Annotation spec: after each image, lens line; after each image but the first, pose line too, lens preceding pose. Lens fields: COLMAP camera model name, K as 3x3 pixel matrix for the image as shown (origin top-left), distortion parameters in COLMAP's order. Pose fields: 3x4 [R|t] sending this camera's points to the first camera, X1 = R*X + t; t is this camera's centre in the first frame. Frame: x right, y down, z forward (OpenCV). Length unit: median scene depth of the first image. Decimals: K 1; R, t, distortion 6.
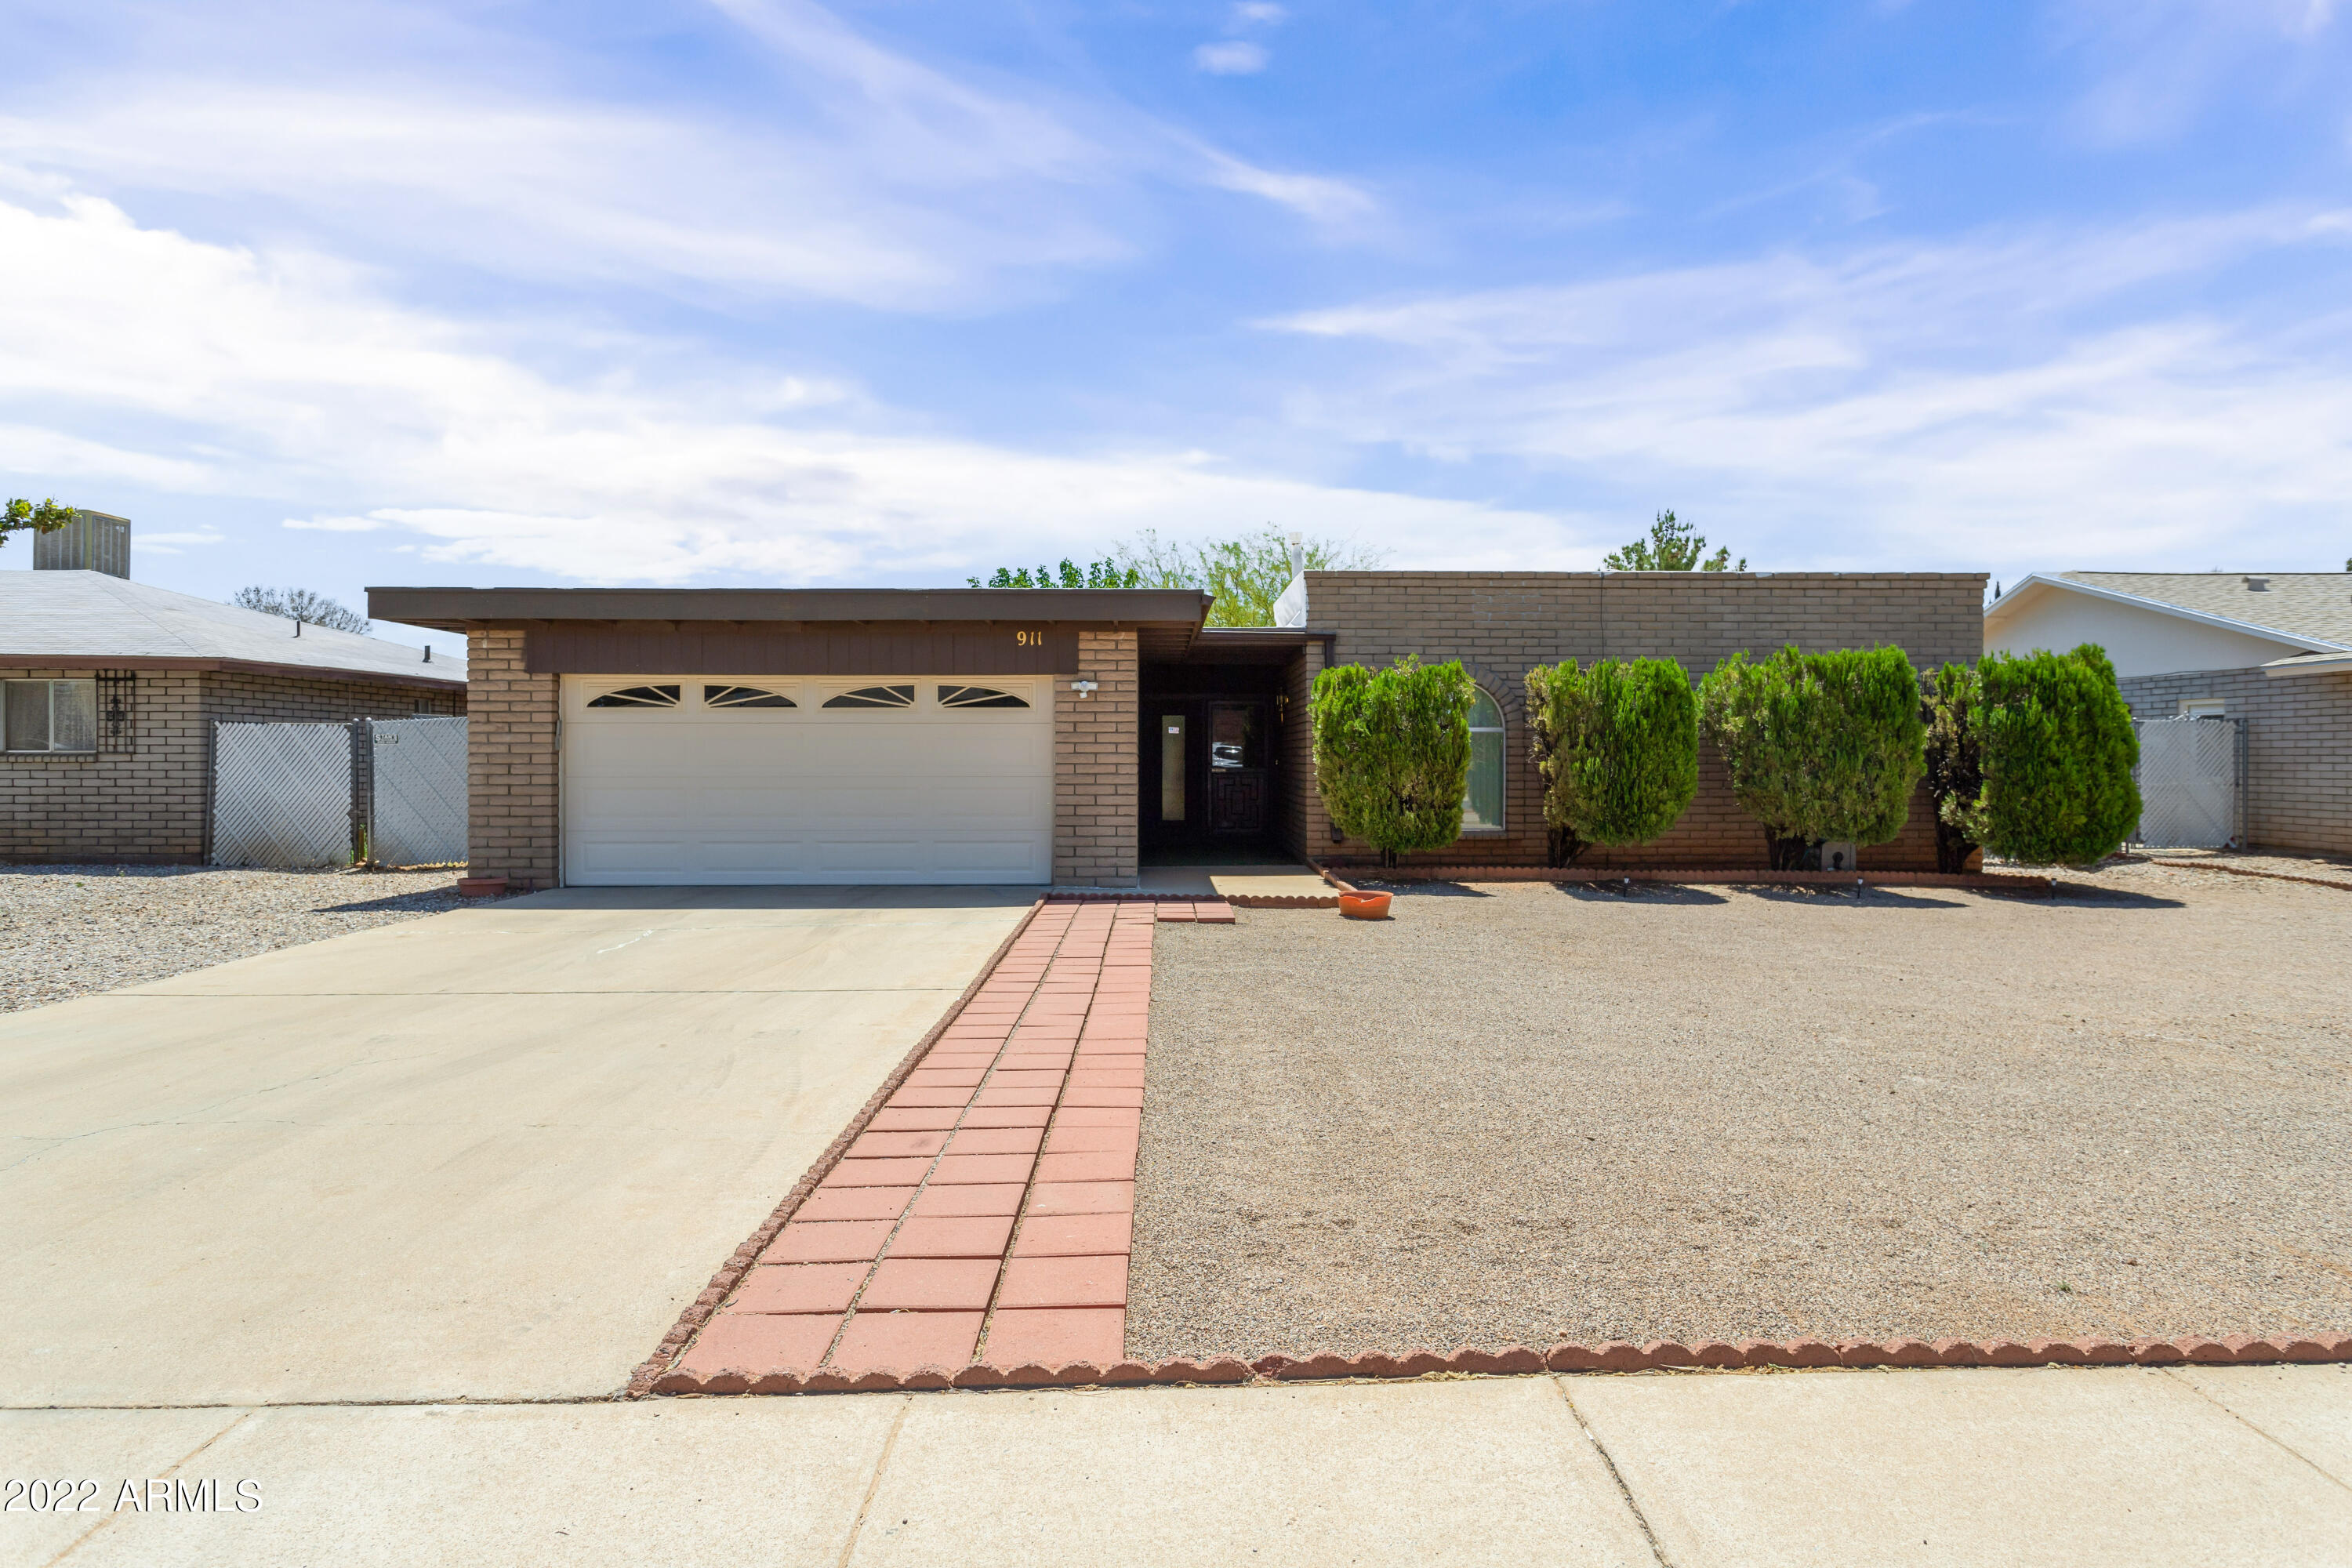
lens RADIAL K [[1415.4, 0, 1176.0], [0, 1415.4, 784.0], [0, 0, 1]] dist [0.001533, 0.000318]
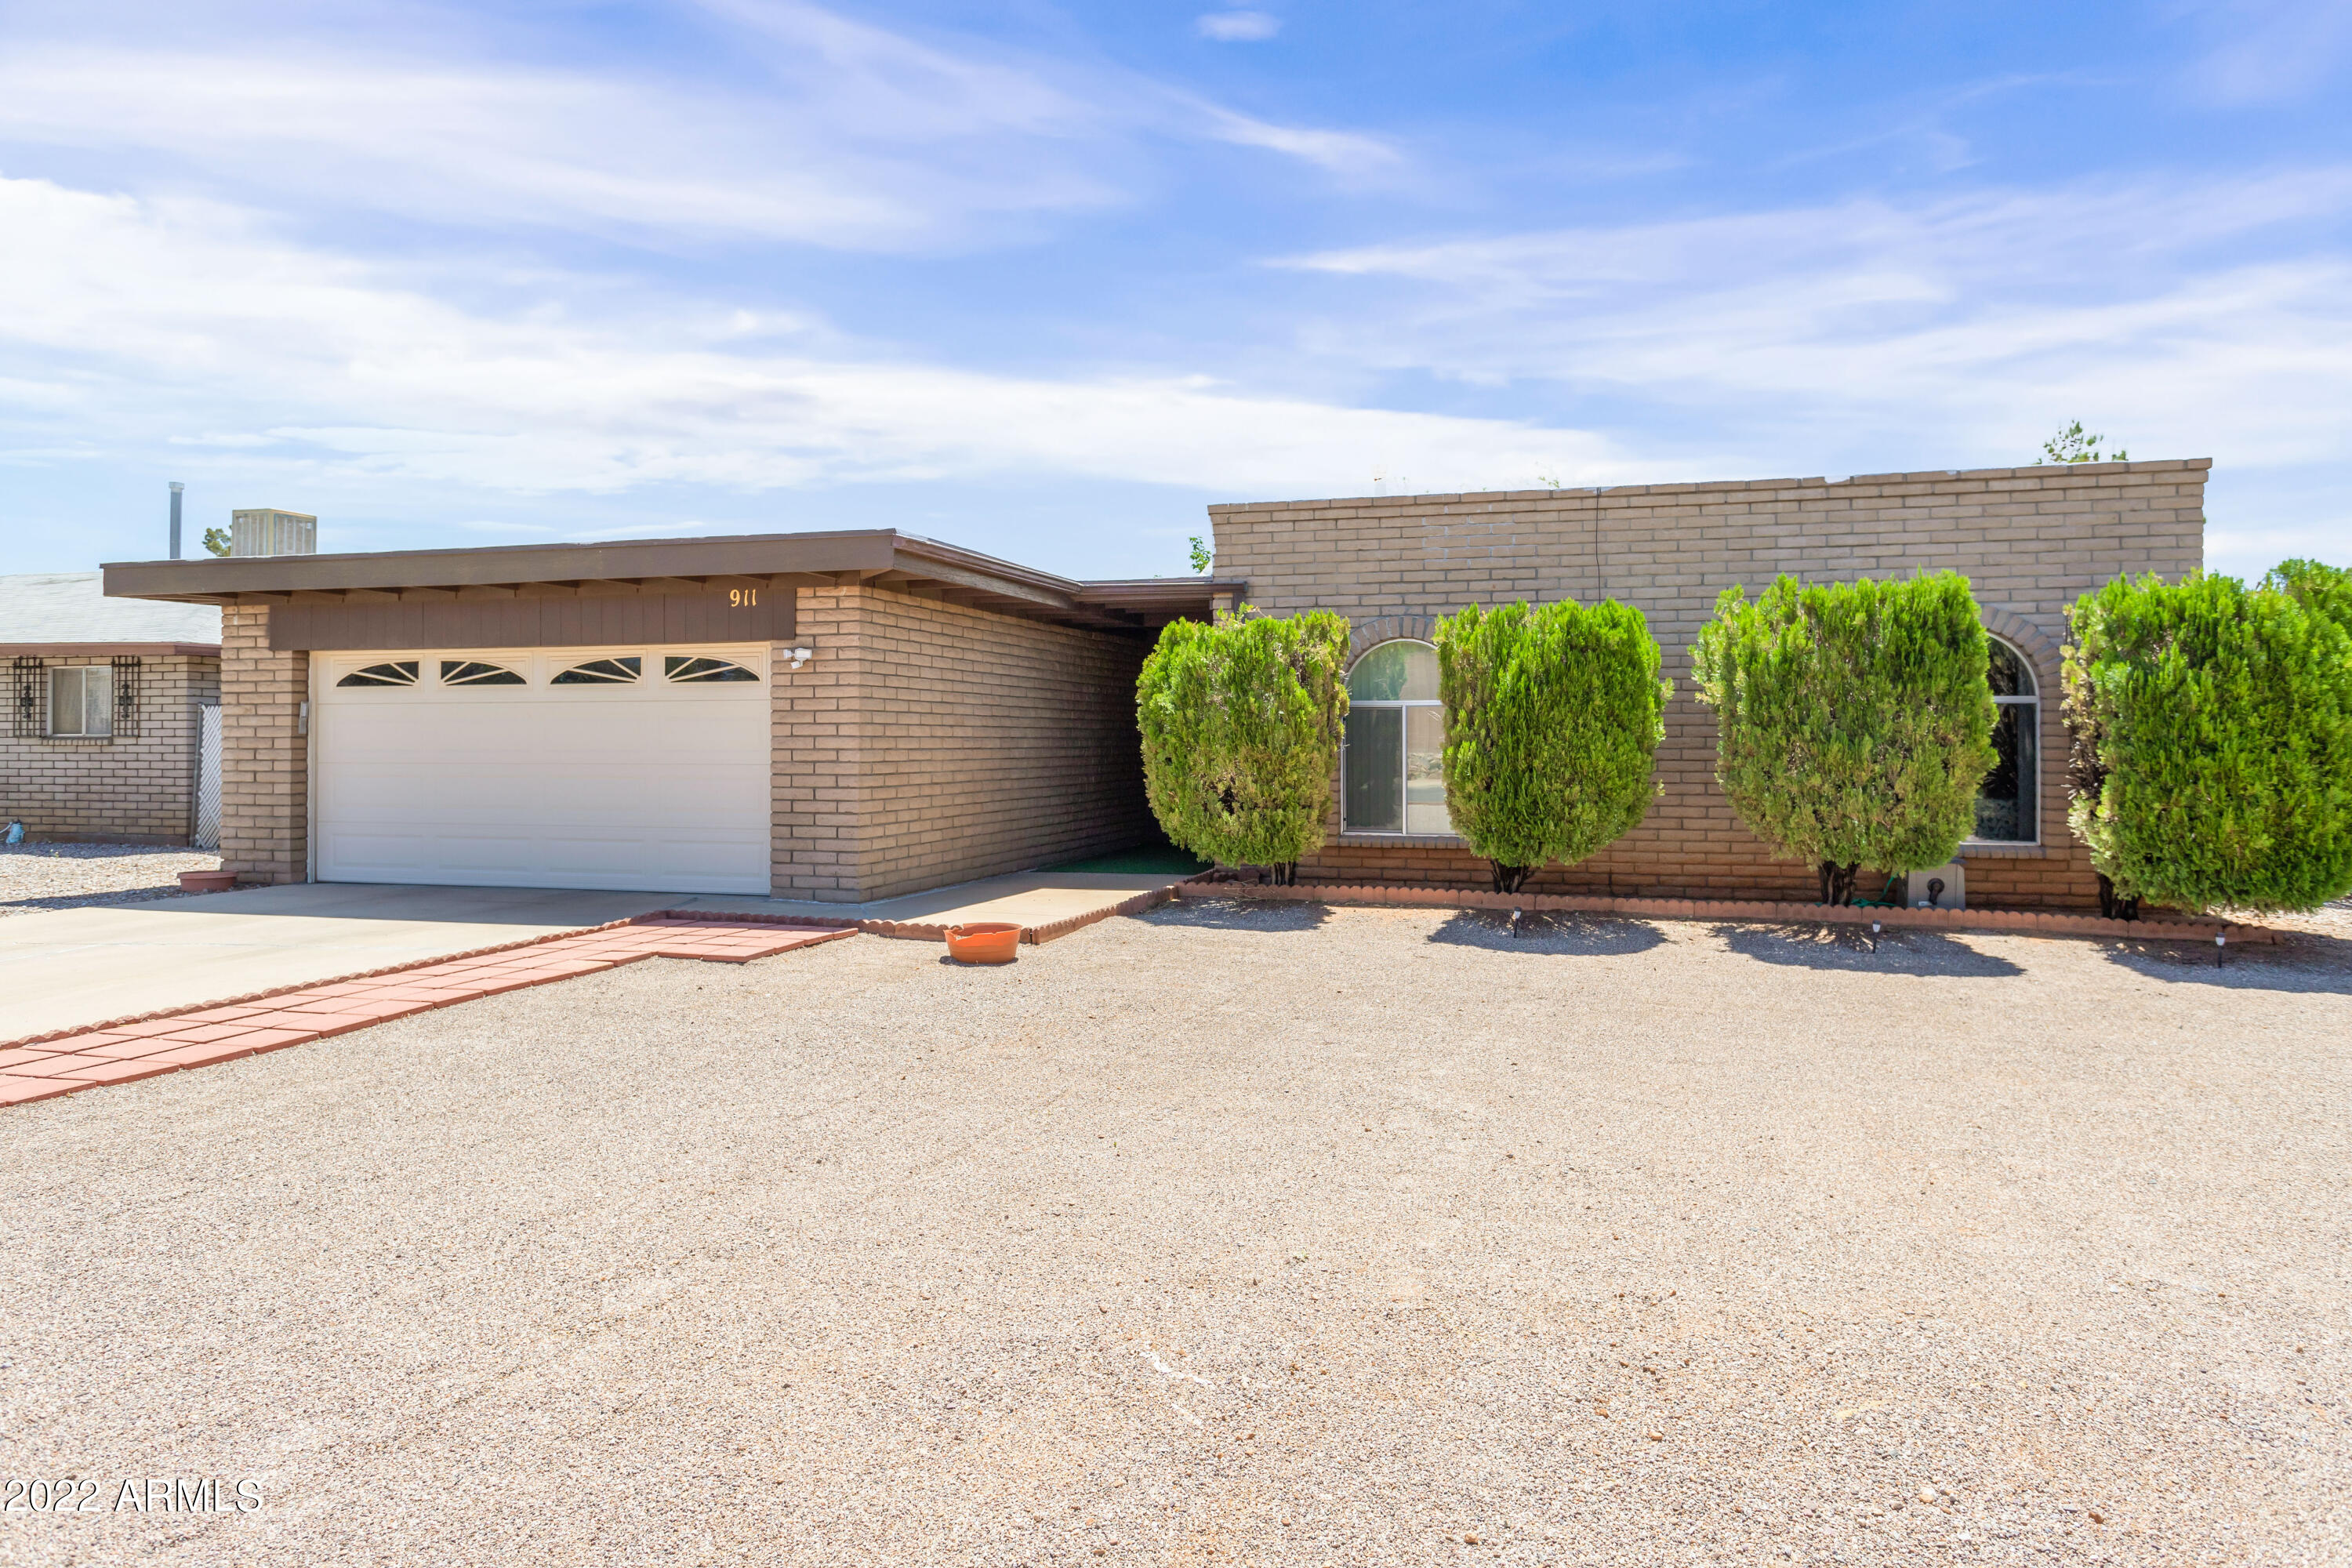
lens RADIAL K [[1480.1, 0, 1178.9], [0, 1480.1, 743.2], [0, 0, 1]] dist [0.000101, 0.000795]
pose [[0.954454, -0.000007, -0.298357, 0.373957], [-0.004079, 0.999906, -0.013071, -0.007128], [0.298329, 0.013693, 0.954365, 0.237876]]
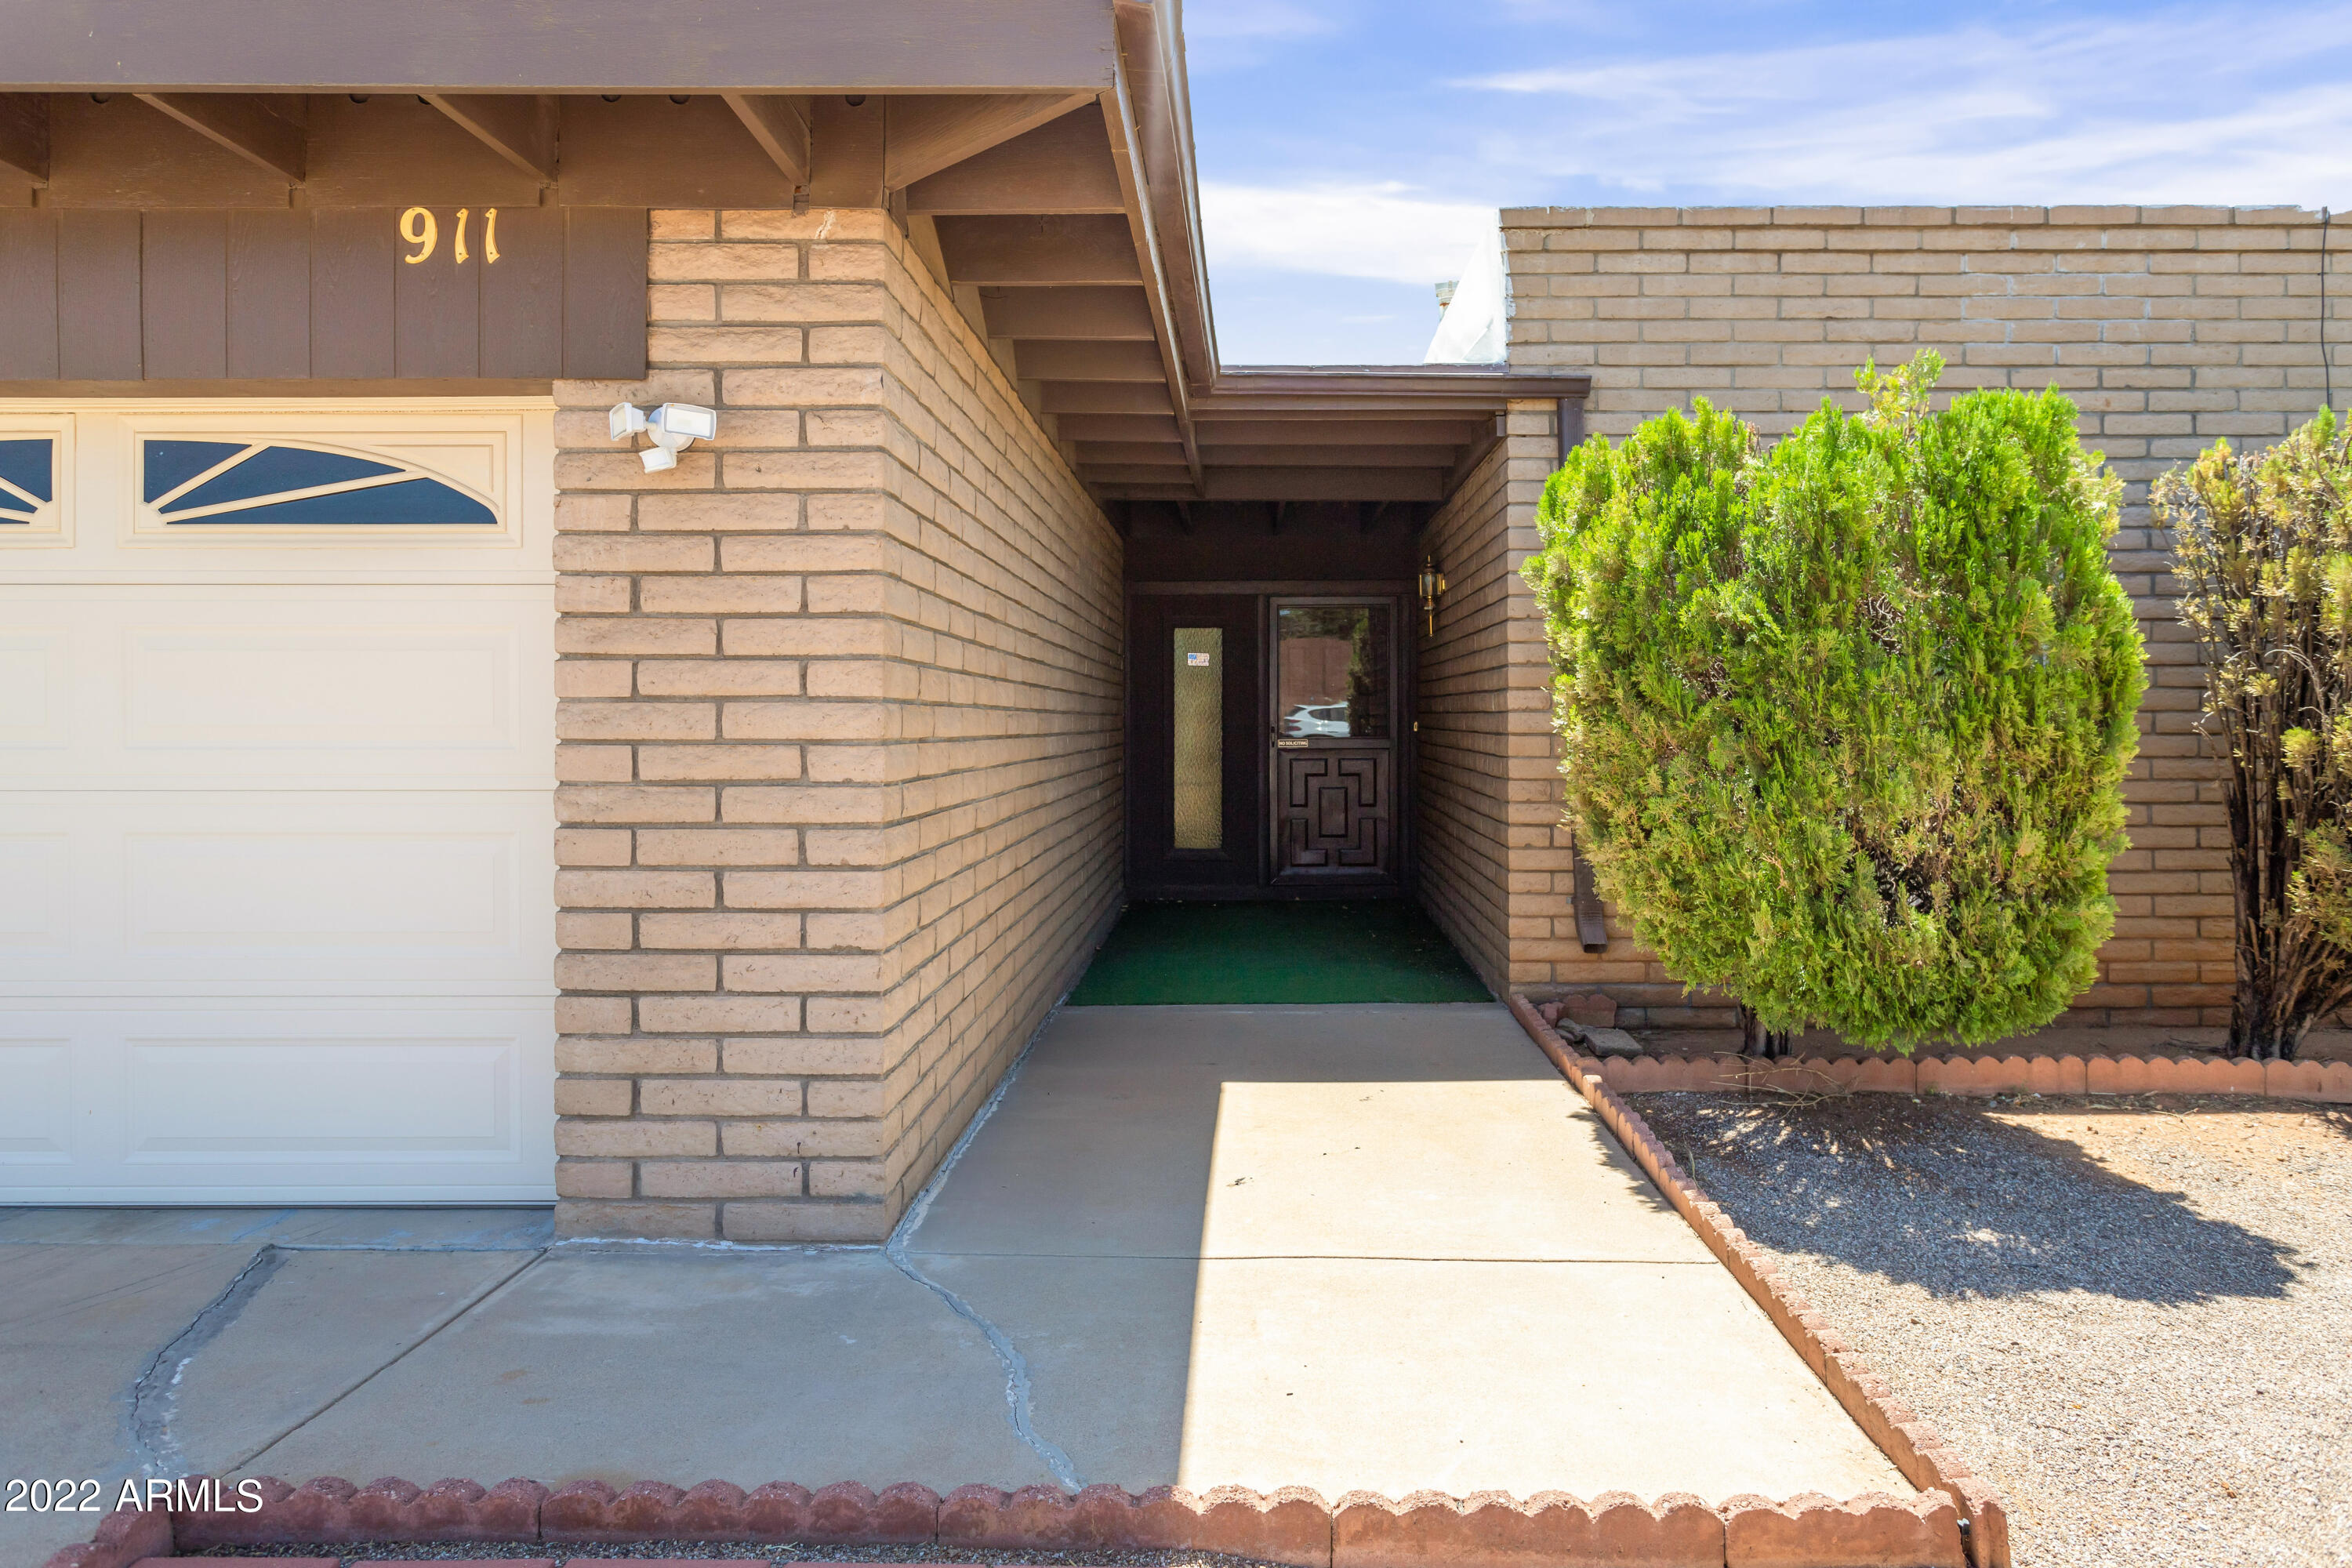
lens RADIAL K [[1582.6, 0, 1258.8], [0, 1582.6, 730.3], [0, 0, 1]] dist [0.003687, 0.002542]
pose [[0.999875, 0.000156, -0.015822, 0.039565], [-0.000318, 0.999947, -0.010249, -0.012789], [0.015820, 0.010253, 0.999822, 0.684422]]
